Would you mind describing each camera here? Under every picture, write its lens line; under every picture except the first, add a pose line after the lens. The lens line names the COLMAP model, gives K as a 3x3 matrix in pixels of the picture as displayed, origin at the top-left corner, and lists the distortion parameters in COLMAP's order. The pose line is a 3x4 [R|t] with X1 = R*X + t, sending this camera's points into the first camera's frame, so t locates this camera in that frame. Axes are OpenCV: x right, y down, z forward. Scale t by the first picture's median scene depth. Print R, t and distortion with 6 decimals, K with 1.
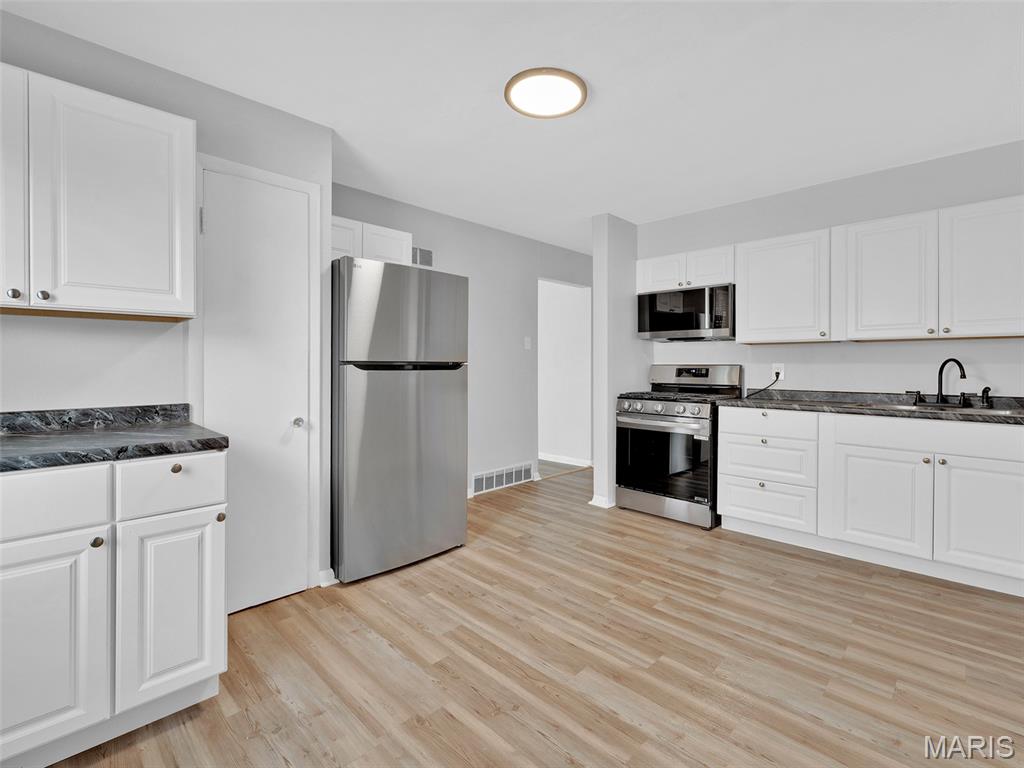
lens RADIAL K [[494.7, 0, 507.4], [0, 494.7, 351.5], [0, 0, 1]] dist [-0.001041, -0.000374]
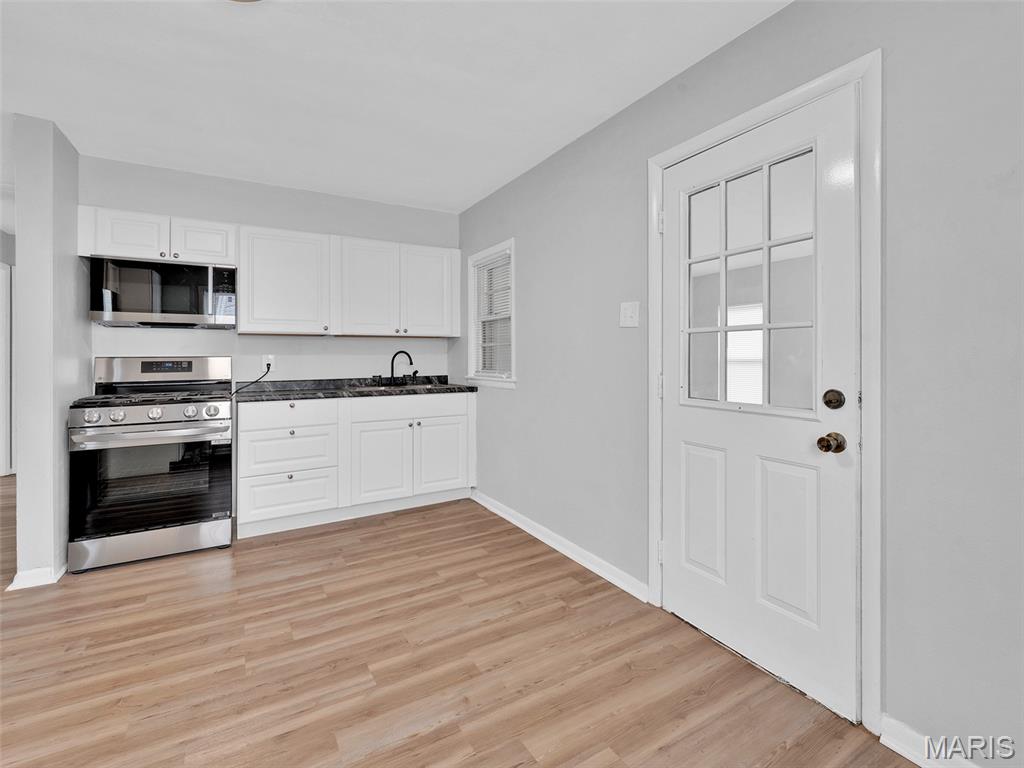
lens RADIAL K [[494.7, 0, 507.4], [0, 494.7, 351.5], [0, 0, 1]] dist [-0.001041, -0.000374]
pose [[0.221783, 0.003763, 0.975089, -0.414972], [-0.019458, 0.999811, 0.000568, 0.009976], [-0.974902, -0.019100, 0.221815, 0.416685]]
